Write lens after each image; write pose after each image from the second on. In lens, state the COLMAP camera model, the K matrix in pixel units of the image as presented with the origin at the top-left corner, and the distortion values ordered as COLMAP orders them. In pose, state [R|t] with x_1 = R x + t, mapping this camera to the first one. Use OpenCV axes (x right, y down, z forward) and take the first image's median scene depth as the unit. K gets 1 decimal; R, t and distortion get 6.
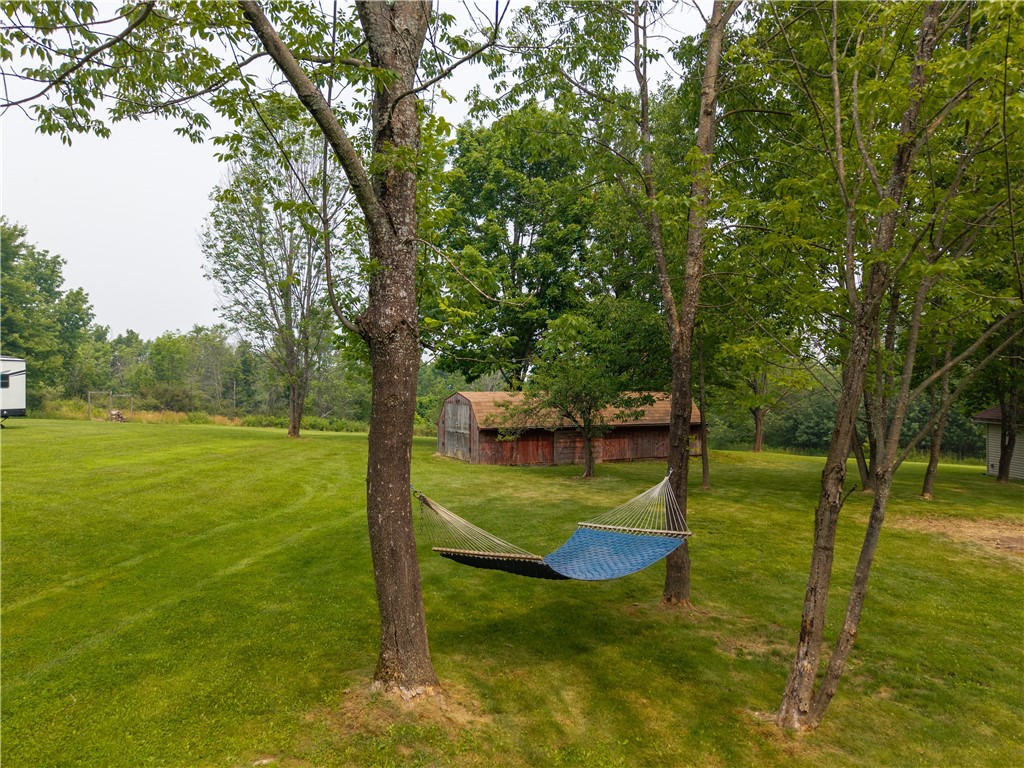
lens RADIAL K [[685.7, 0, 519.1], [0, 685.7, 387.0], [0, 0, 1]] dist [0.021032, -0.020775]
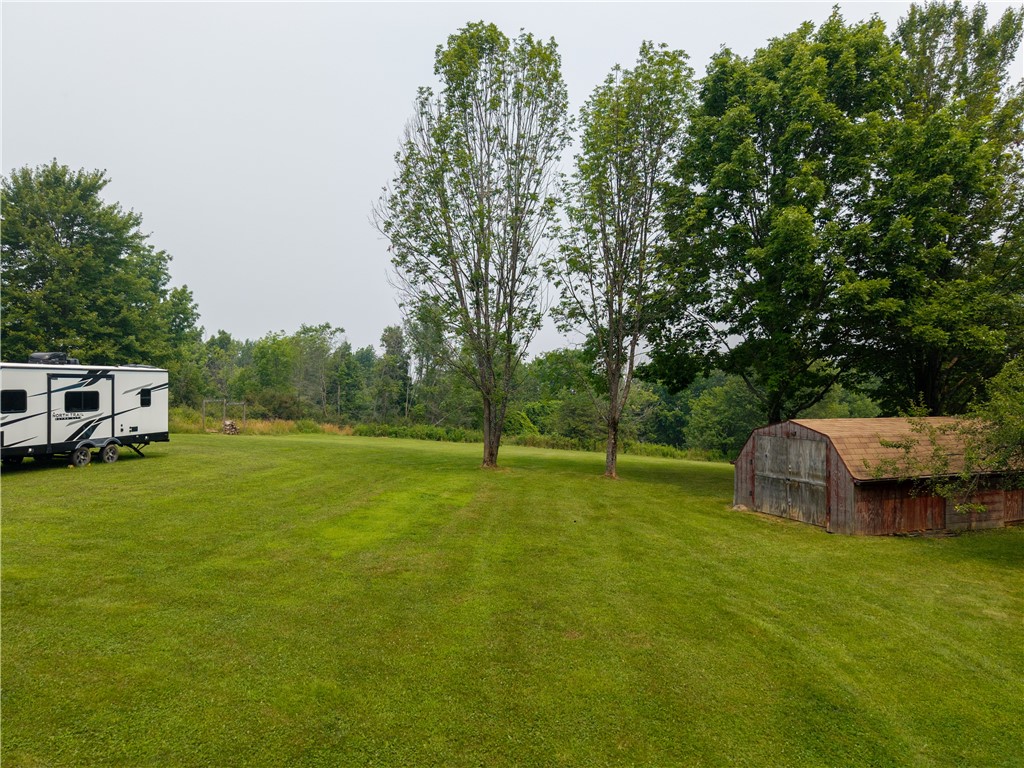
lens RADIAL K [[685.7, 0, 516.6], [0, 685.7, 388.9], [0, 0, 1]] dist [0.021032, -0.020775]
pose [[0.996576, 0.002485, -0.082639, -0.116914], [-0.002134, 0.999988, 0.004337, -0.010355], [0.082648, -0.004146, 0.996570, 0.114309]]
